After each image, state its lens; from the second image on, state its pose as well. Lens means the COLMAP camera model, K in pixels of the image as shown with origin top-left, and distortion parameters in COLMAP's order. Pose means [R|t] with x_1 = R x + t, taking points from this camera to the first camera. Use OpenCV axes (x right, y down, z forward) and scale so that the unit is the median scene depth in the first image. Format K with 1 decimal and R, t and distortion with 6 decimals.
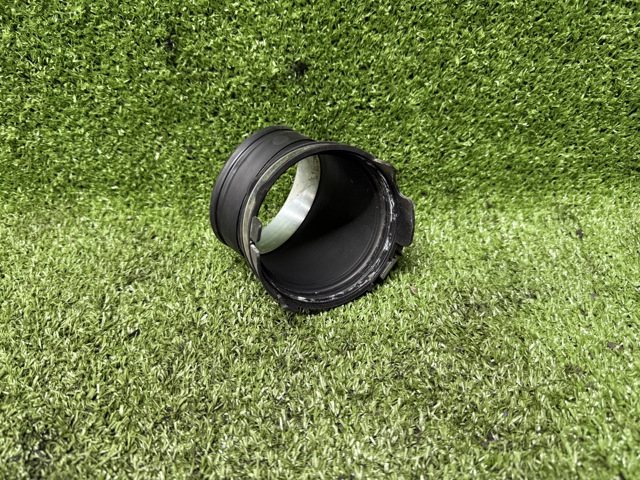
lens RADIAL K [[467.4, 0, 317.7], [0, 467.4, 246.5], [0, 0, 1]] dist [-0.024930, -0.001646]
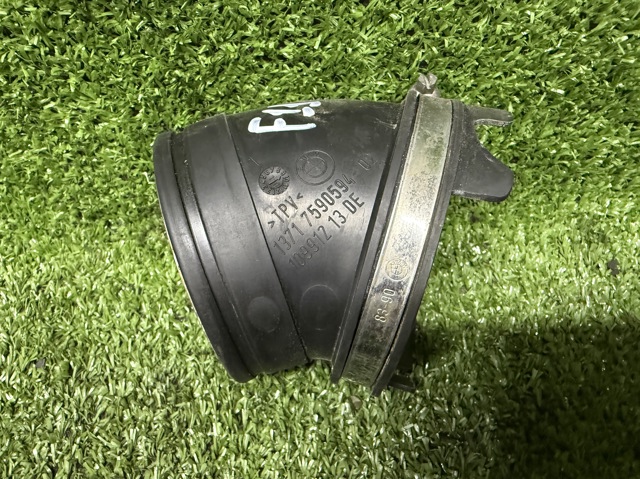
lens RADIAL K [[462.7, 0, 277.7], [0, 462.7, 239.6], [0, 0, 1]] dist [-0.001610, 0.007546]
pose [[0.996817, -0.021232, 0.076850, 0.062912], [0.000585, 0.965810, 0.259251, -0.240984], [-0.079727, -0.258381, 0.962748, 0.456033]]
